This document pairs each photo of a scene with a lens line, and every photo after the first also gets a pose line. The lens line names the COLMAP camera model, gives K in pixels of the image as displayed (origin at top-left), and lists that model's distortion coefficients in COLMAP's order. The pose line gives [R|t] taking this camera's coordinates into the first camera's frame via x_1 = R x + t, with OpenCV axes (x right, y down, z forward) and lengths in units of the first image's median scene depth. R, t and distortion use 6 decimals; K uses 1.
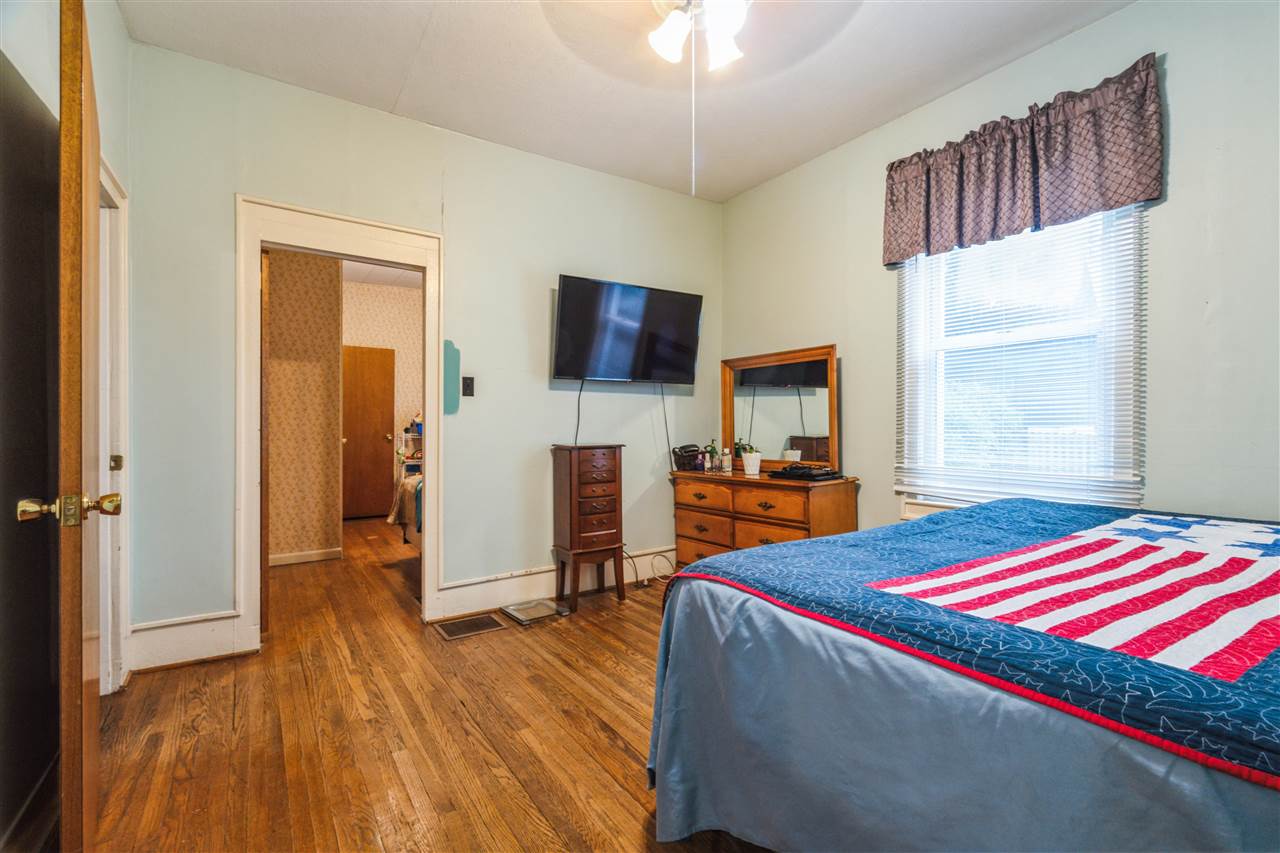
lens RADIAL K [[580.4, 0, 639.1], [0, 580.4, 424.1], [0, 0, 1]] dist [0.000675, -0.000164]
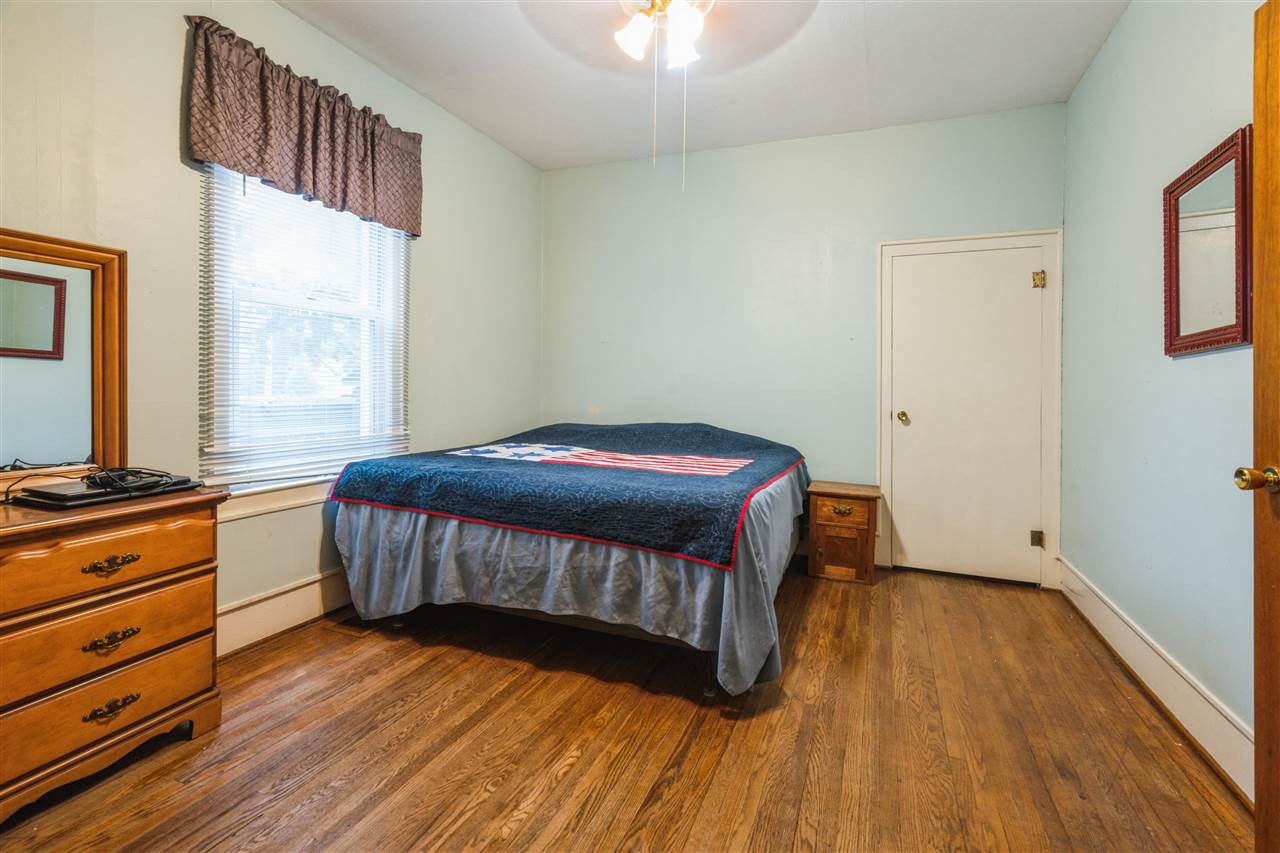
lens RADIAL K [[580.4, 0, 642.0], [0, 580.4, 401.5], [0, 0, 1]] dist [0.000675, -0.000164]
pose [[-0.563320, -0.021919, 0.825948, -0.701057], [-0.011571, 0.999759, 0.018639, -0.013324], [-0.826158, 0.000943, -0.563438, 1.510873]]
